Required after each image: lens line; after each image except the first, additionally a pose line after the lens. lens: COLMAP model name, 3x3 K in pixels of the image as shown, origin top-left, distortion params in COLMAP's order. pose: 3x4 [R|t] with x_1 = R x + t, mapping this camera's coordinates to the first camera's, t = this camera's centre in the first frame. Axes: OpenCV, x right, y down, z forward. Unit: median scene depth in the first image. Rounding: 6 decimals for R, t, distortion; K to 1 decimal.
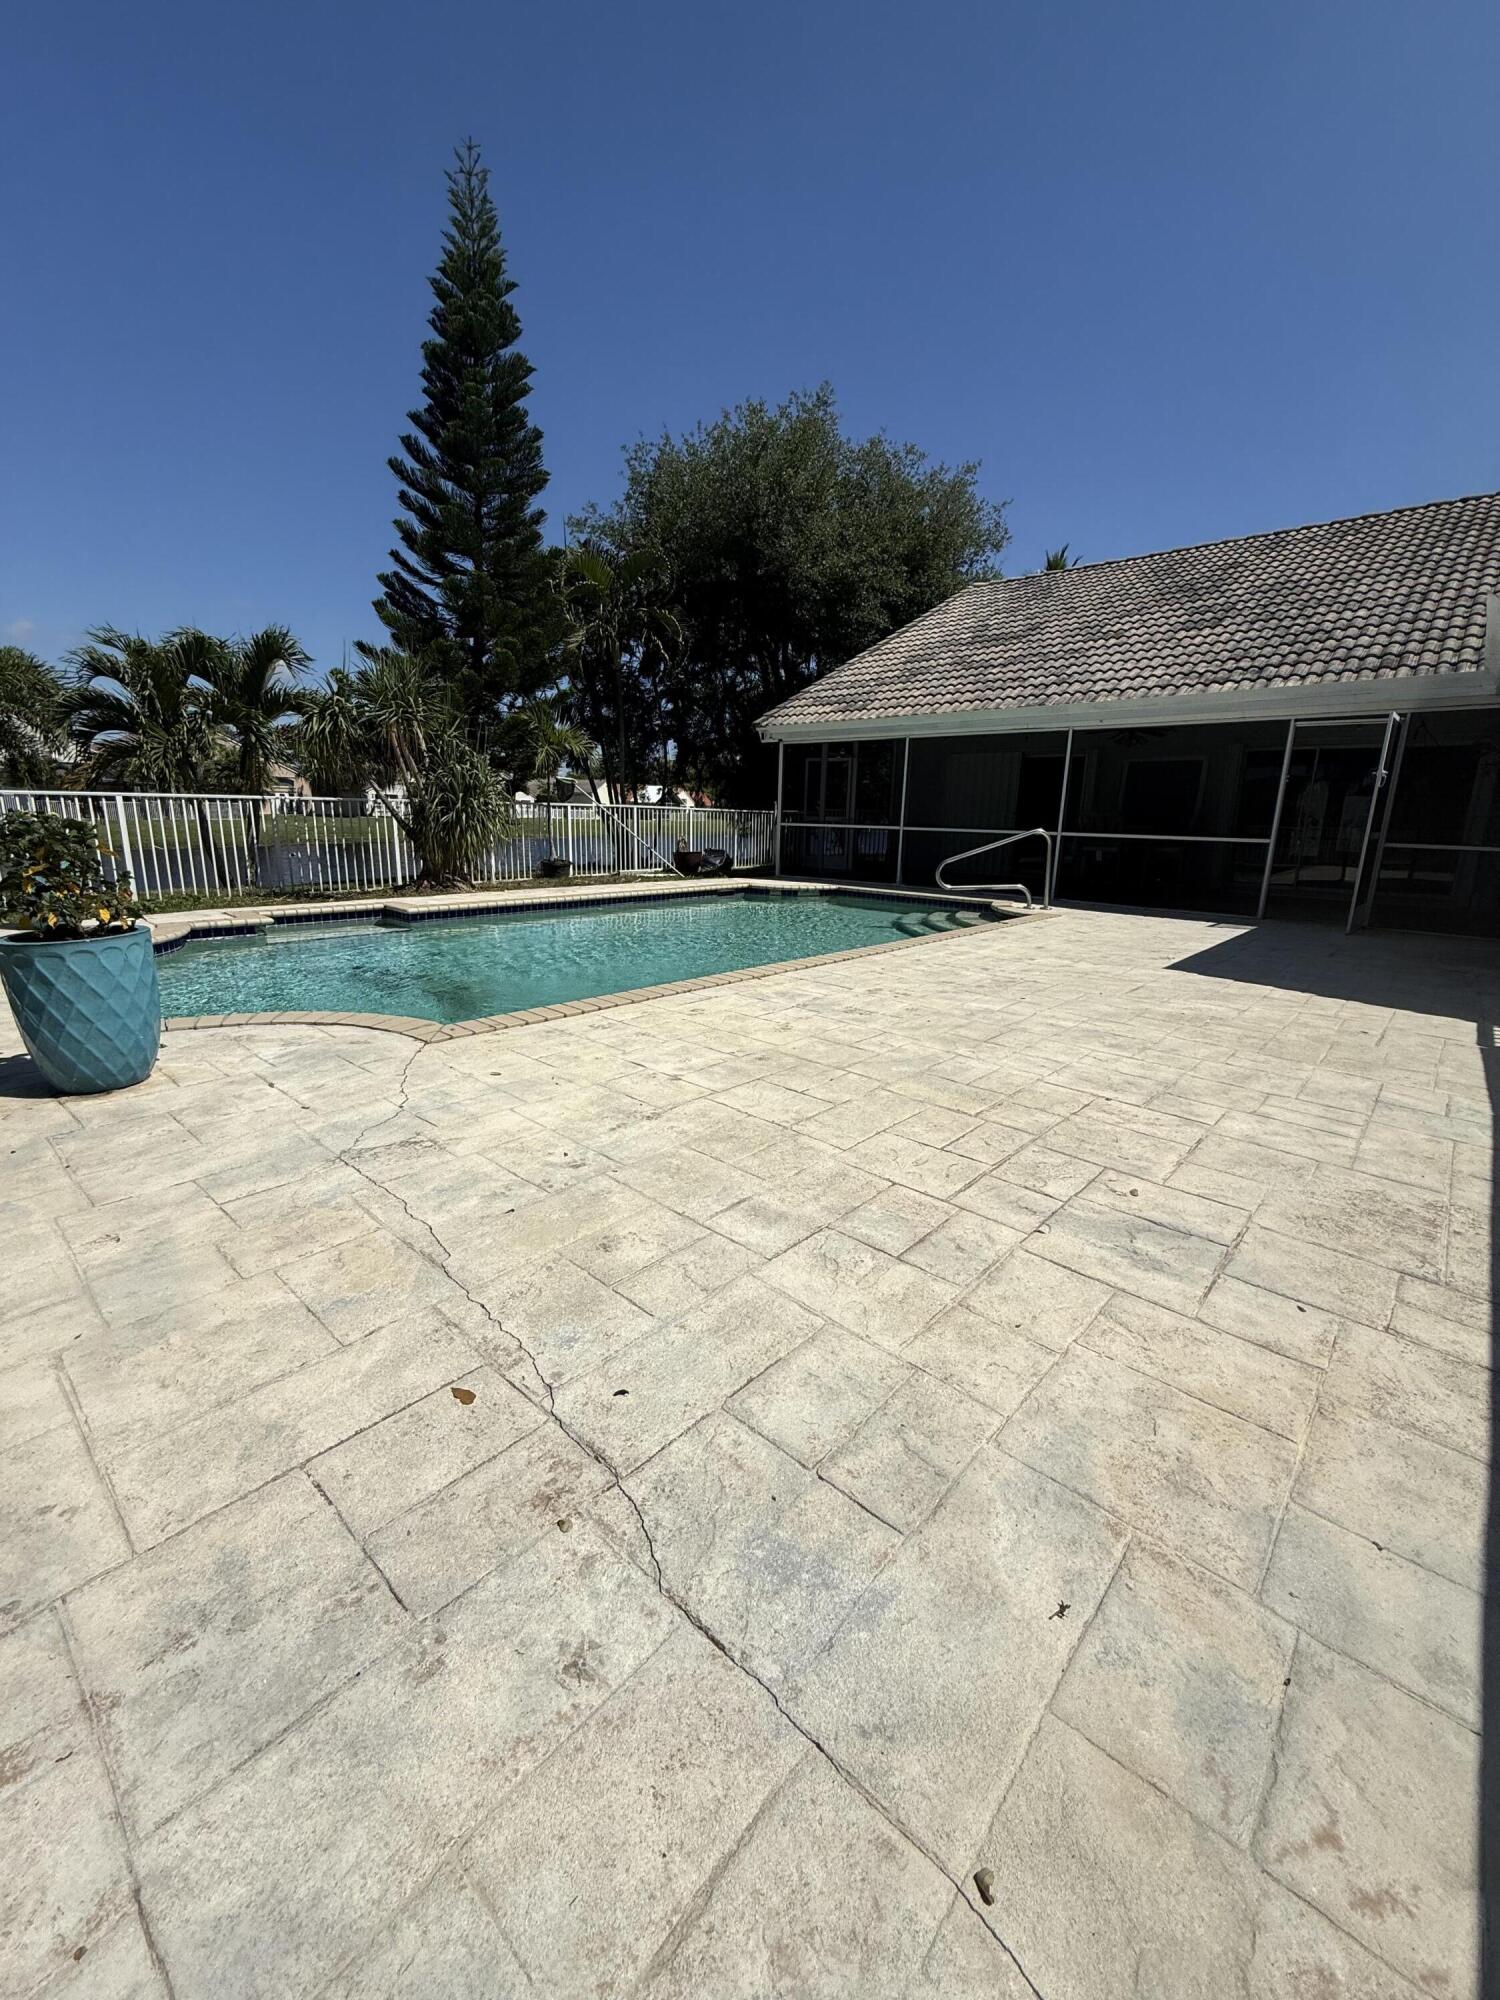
lens RADIAL K [[783.6, 0, 728.1], [0, 783.6, 996.4], [0, 0, 1]] dist [-0.006159, 0.000632]
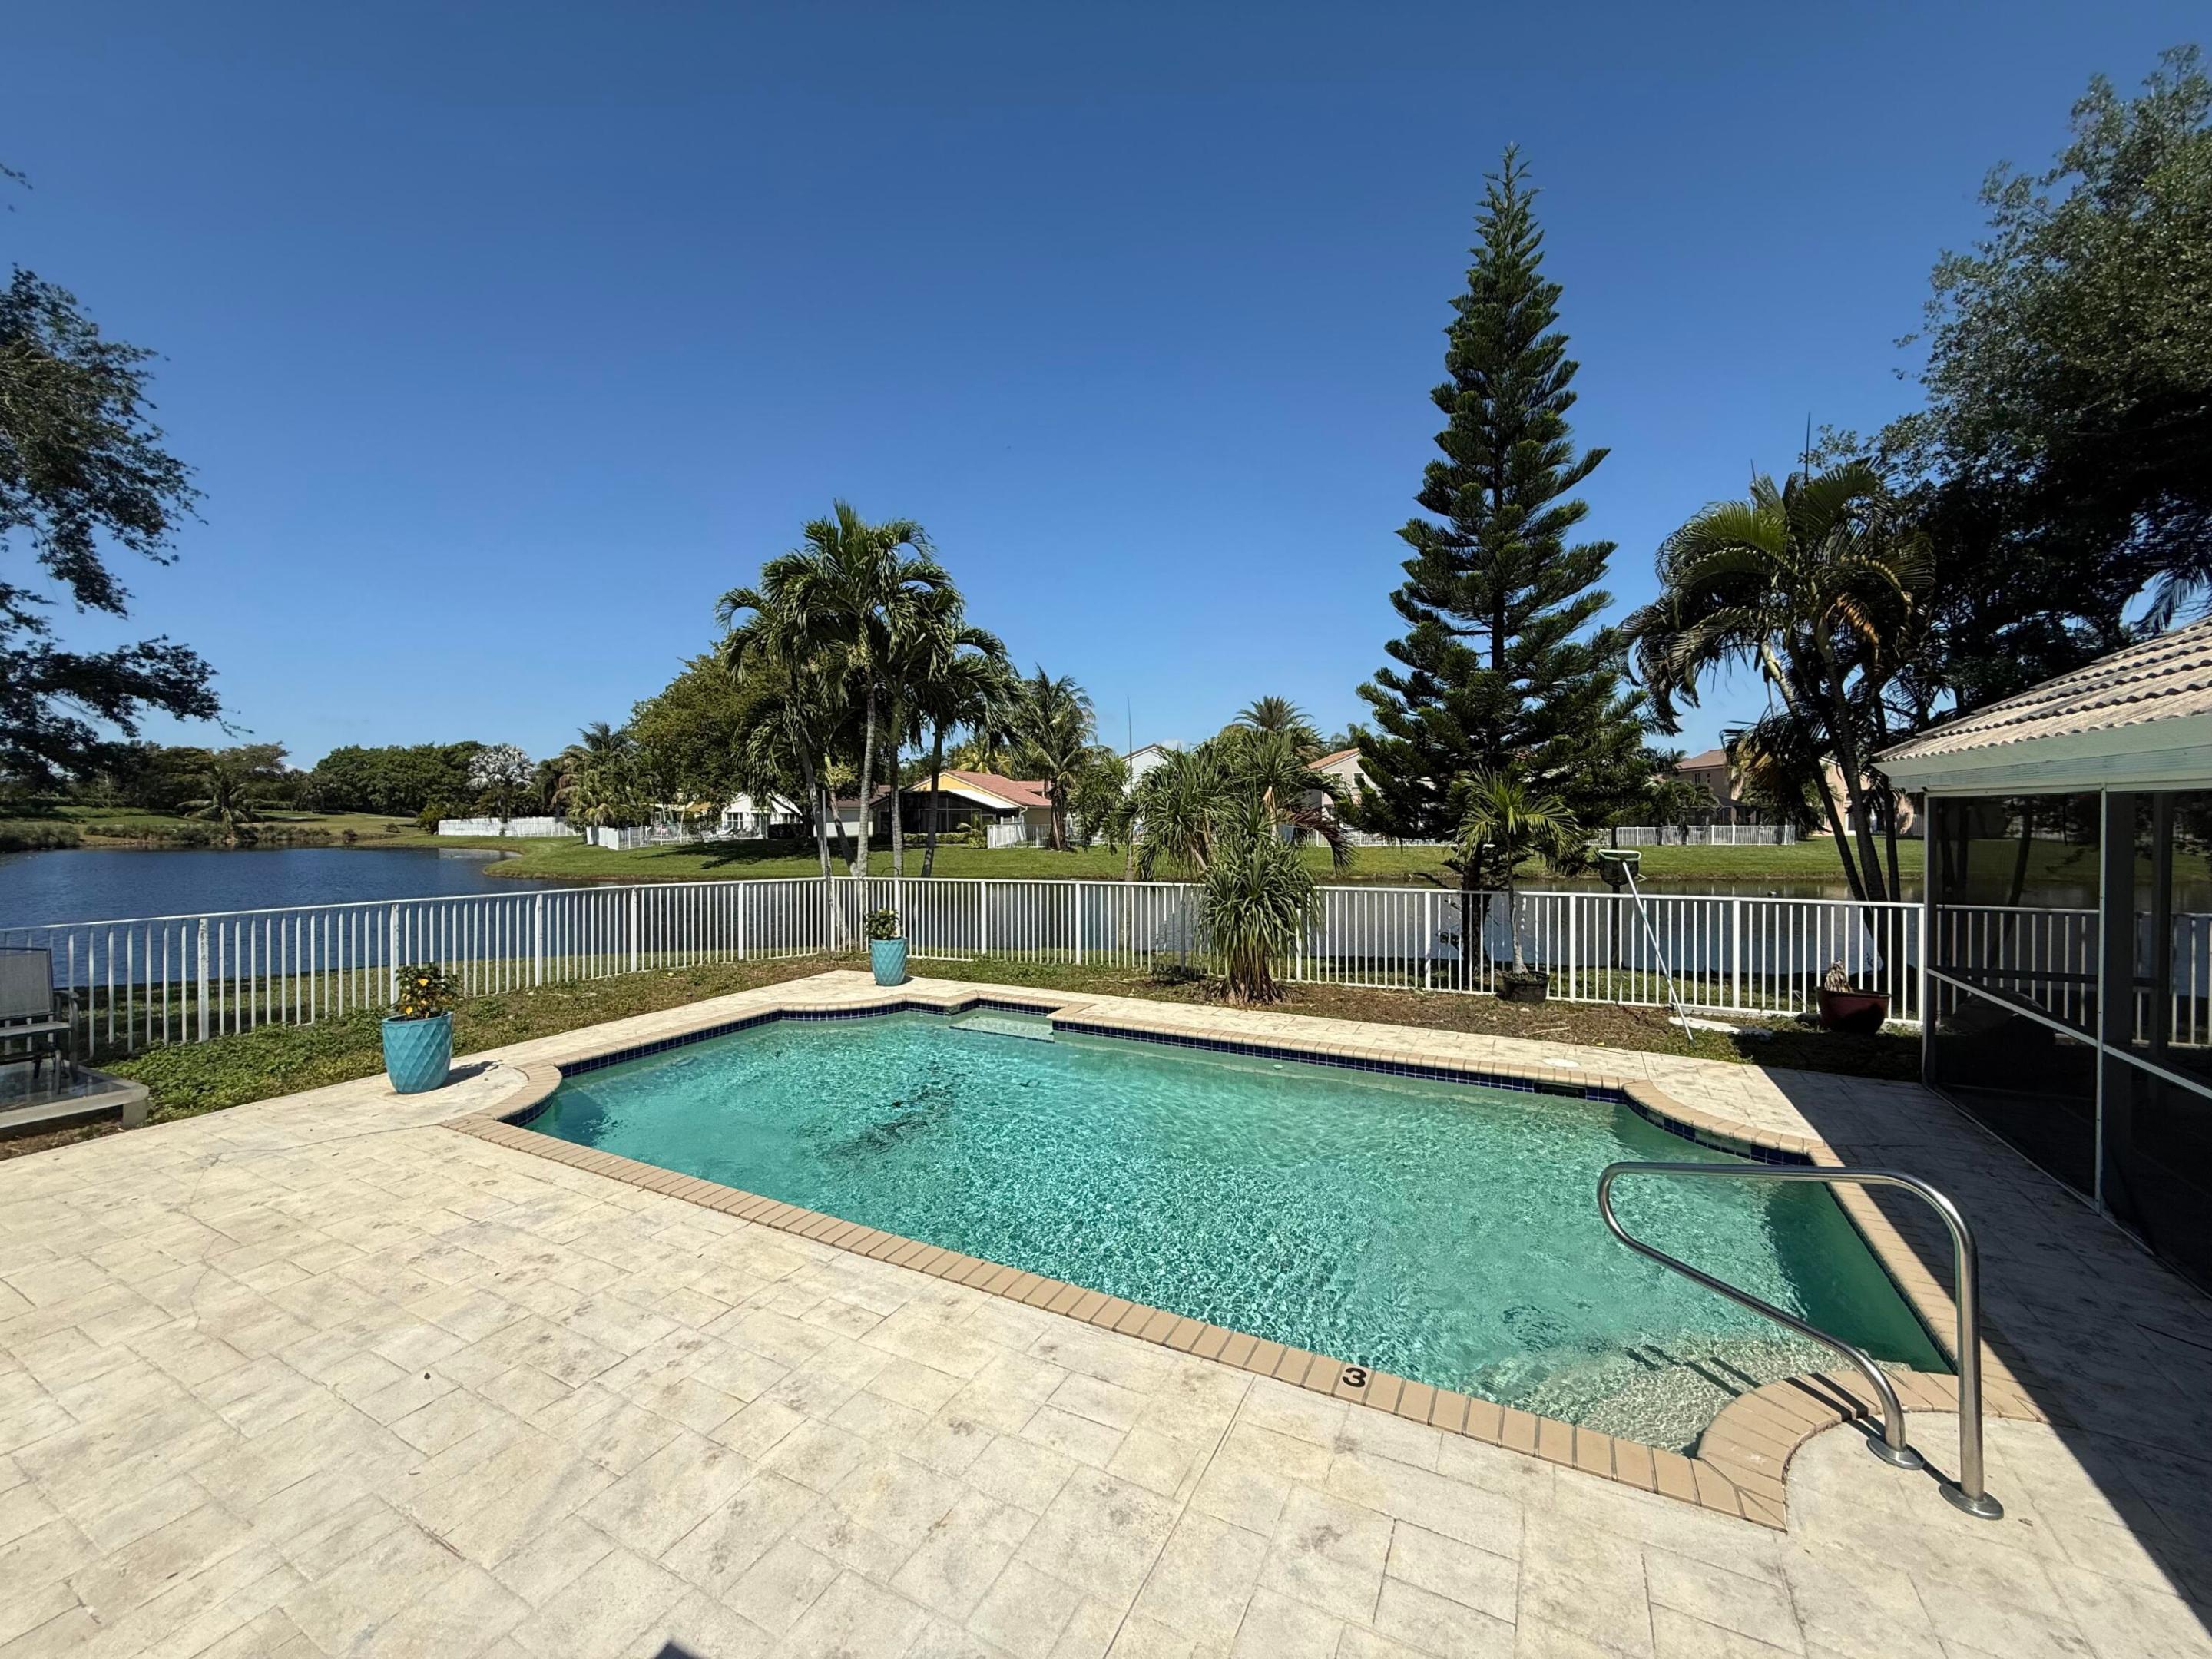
lens RADIAL K [[866.7, 0, 1095.7], [0, 866.7, 836.6], [0, 0, 1]] dist [-0.006159, 0.000632]
pose [[0.285760, 0.012123, -0.958224, 1.573745], [-0.204638, 0.977628, -0.048659, -0.660746], [0.936197, 0.209994, 0.281848, 1.599238]]
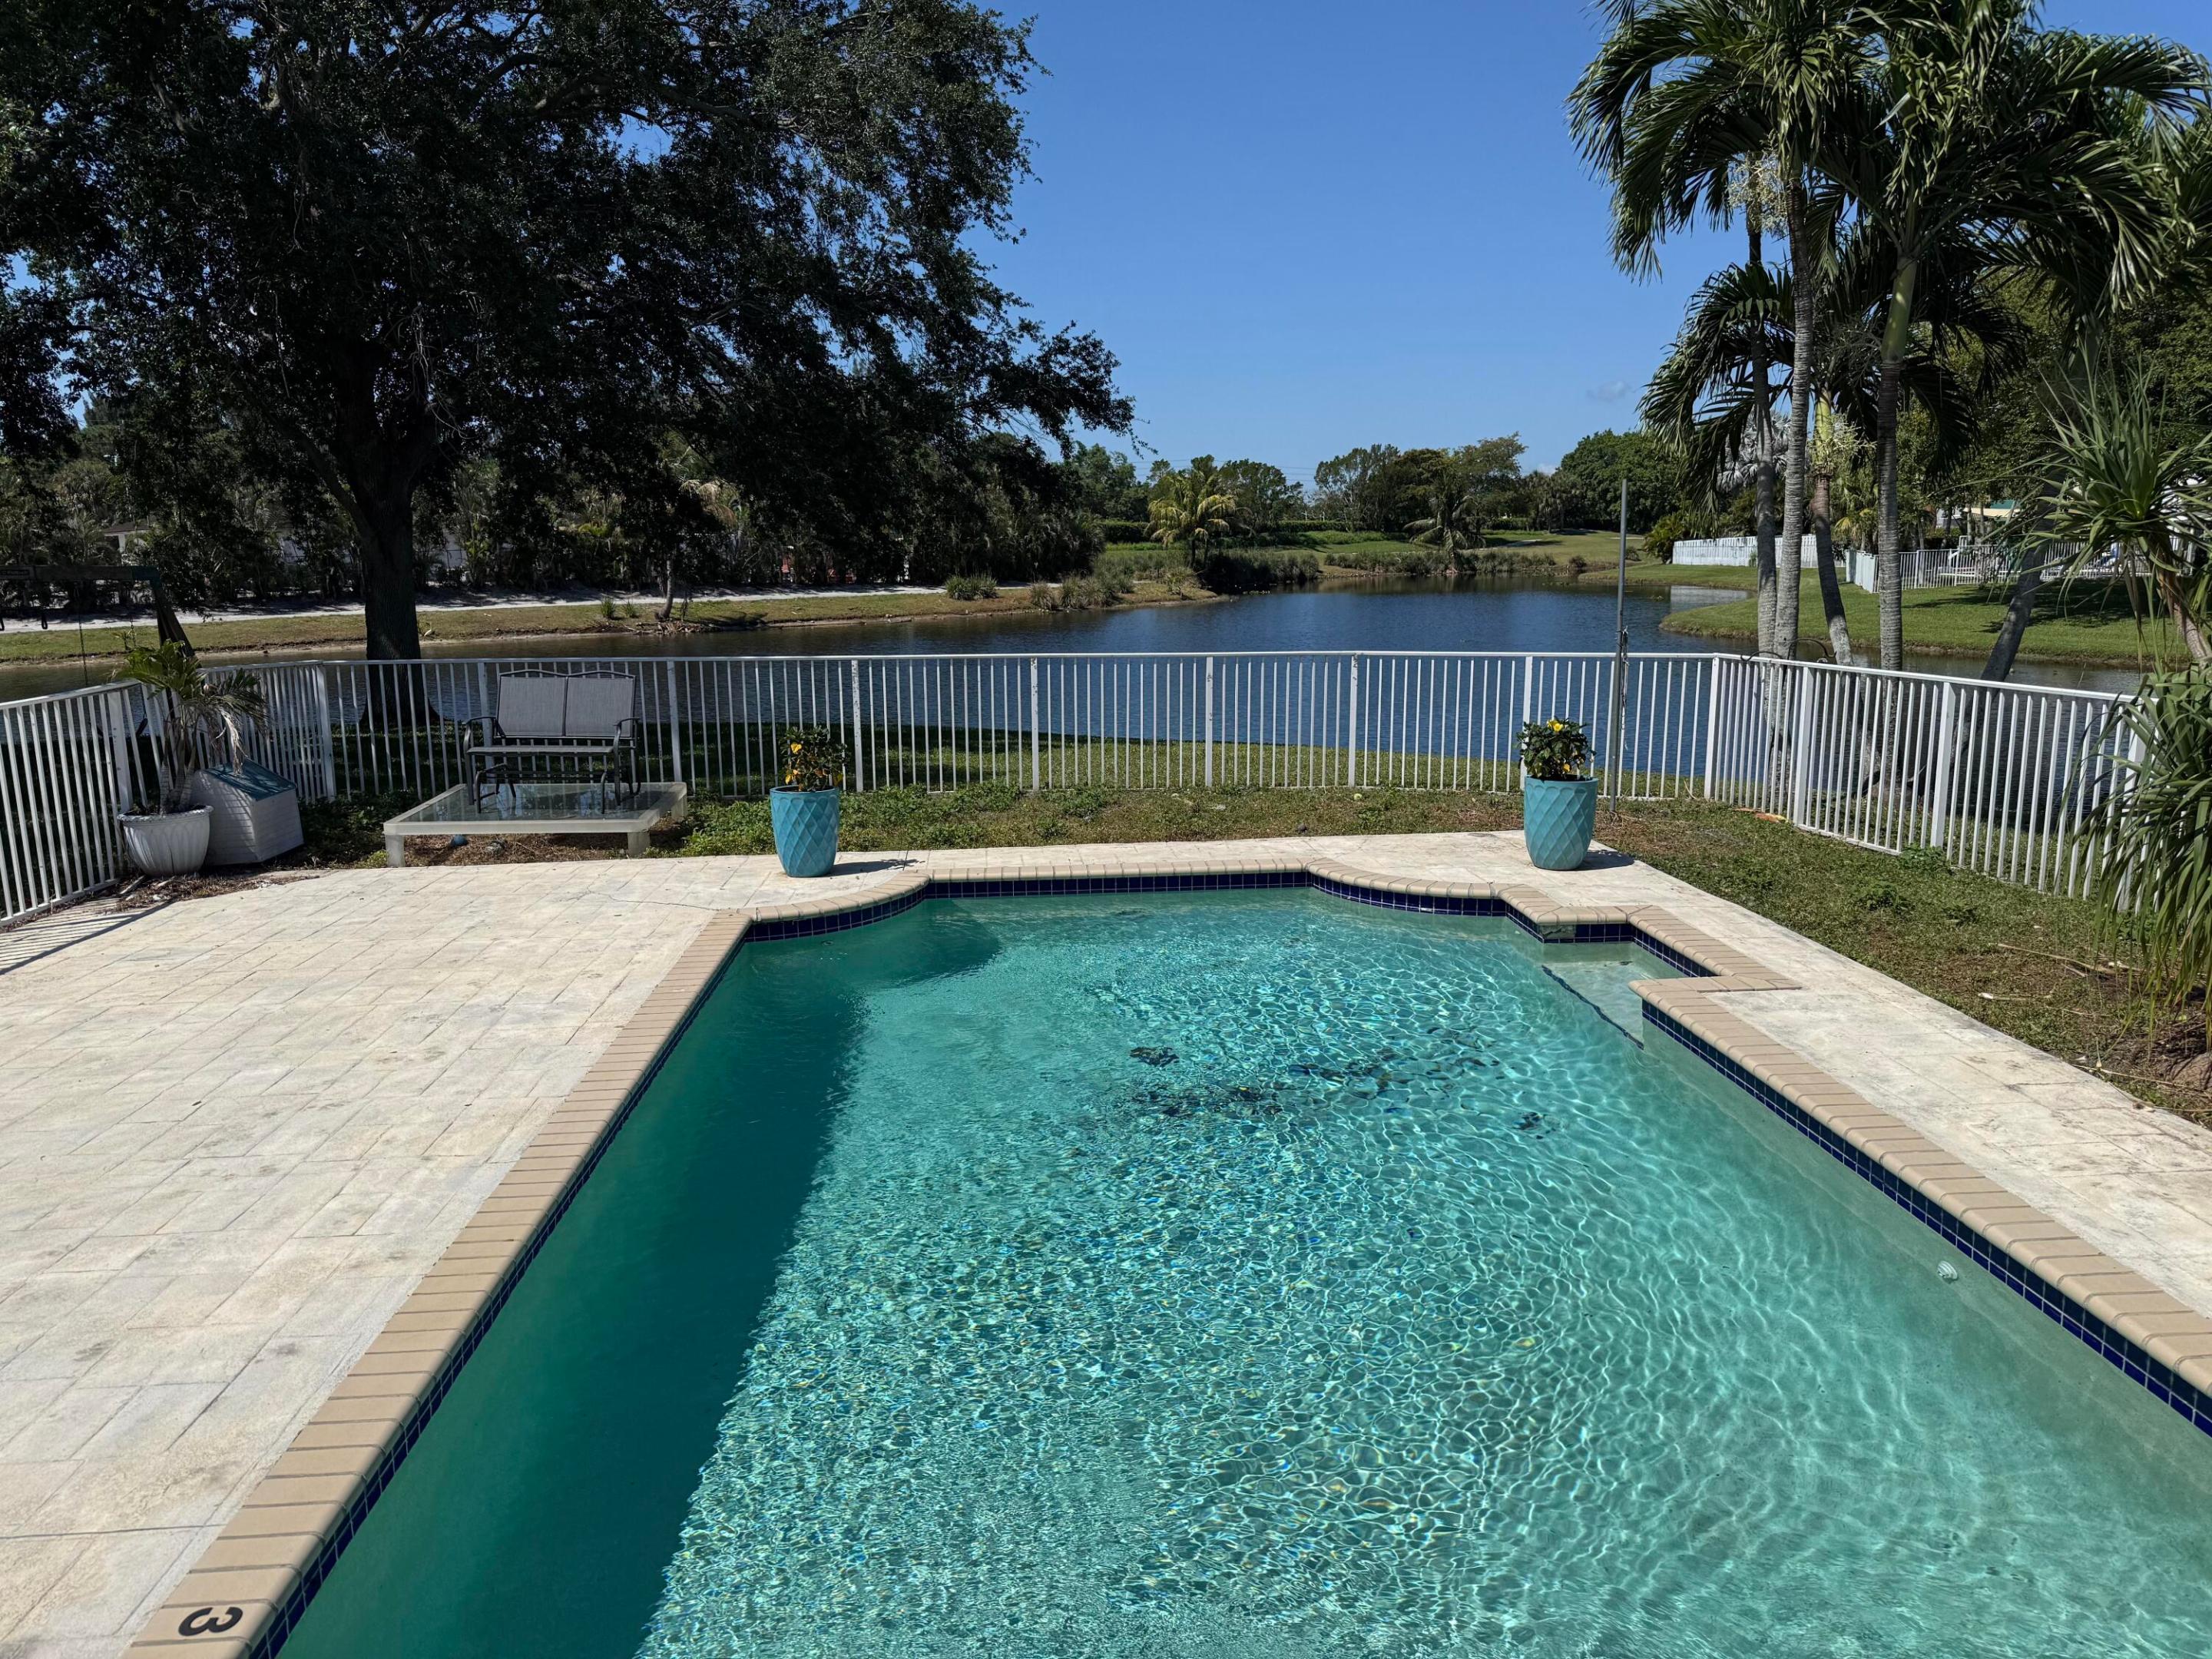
lens RADIAL K [[1537.3, 0, 1092.0], [0, 1537.3, 825.8], [0, 0, 1]] dist [0.066164, -0.030400]
pose [[-0.684298, 0.129981, -0.717524, 1.017578], [-0.149862, 0.937913, 0.312828, -0.969233], [0.713637, 0.321597, -0.622333, 2.990725]]
